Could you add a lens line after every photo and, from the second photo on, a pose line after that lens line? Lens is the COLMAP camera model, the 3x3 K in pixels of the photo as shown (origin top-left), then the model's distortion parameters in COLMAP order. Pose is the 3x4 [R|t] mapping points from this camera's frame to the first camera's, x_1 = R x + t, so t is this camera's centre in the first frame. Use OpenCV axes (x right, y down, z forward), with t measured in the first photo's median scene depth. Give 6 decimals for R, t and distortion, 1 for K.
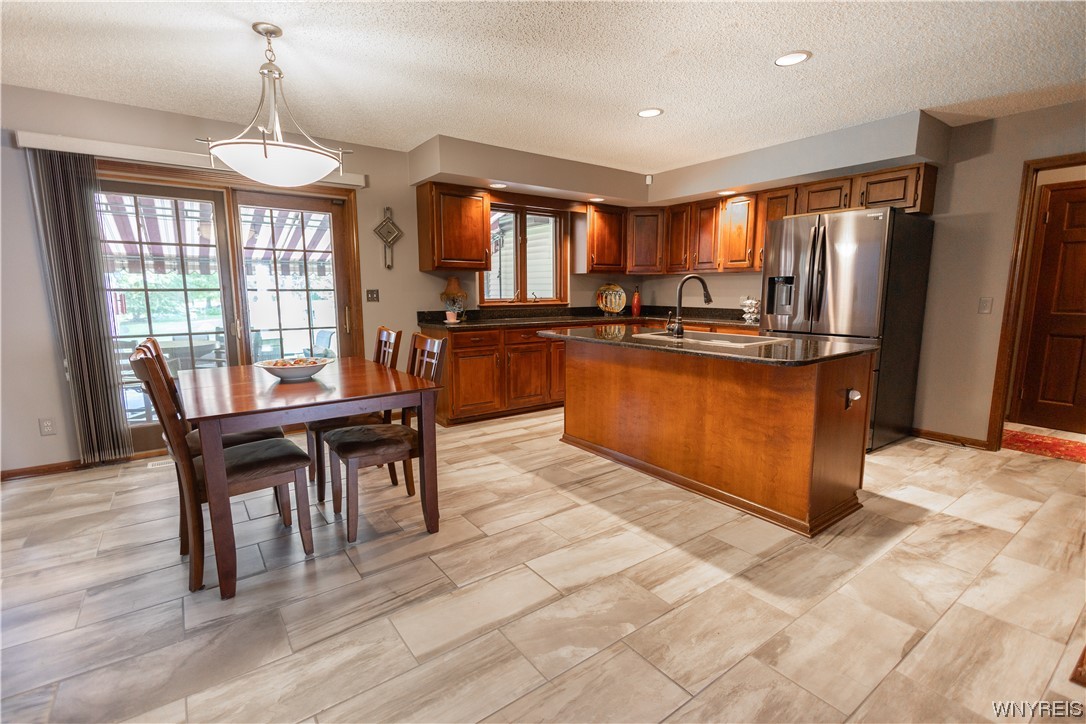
lens RADIAL K [[495.4, 0, 542.2], [0, 495.4, 361.6], [0, 0, 1]] dist [0.002272, 0.000115]
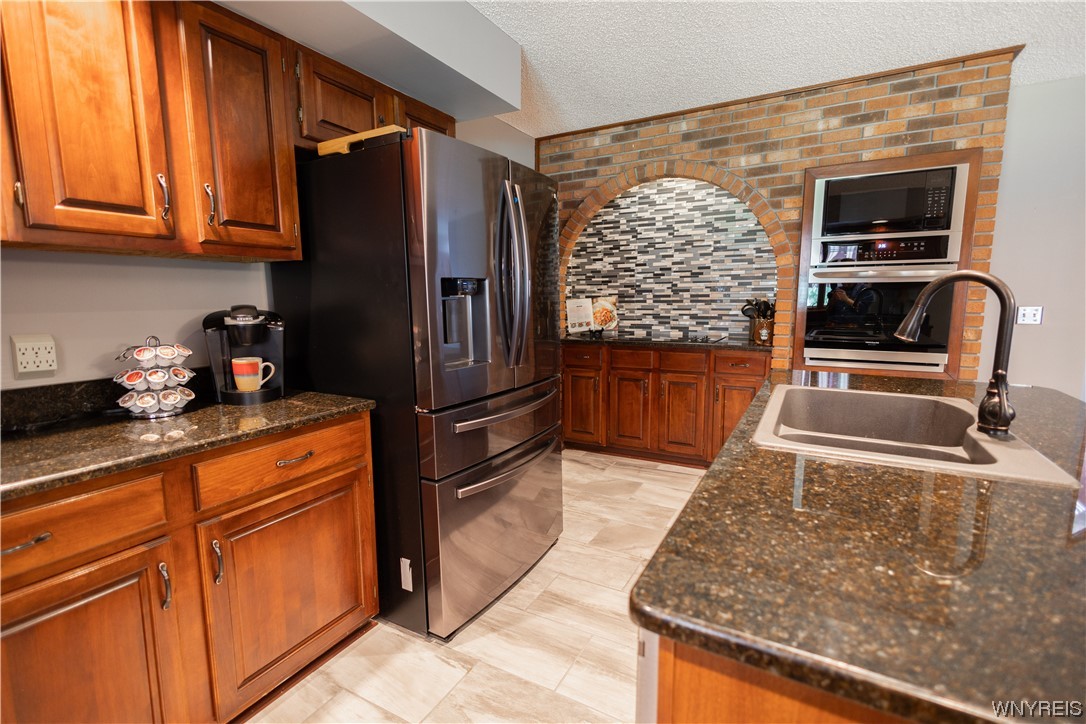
lens RADIAL K [[495.4, 0, 542.4], [0, 495.4, 362.6], [0, 0, 1]] dist [0.002272, 0.000115]
pose [[-0.421210, -0.114953, 0.899649, 0.050153], [0.139795, 0.971853, 0.189630, -0.140855], [-0.896125, 0.205640, -0.393285, 0.923845]]
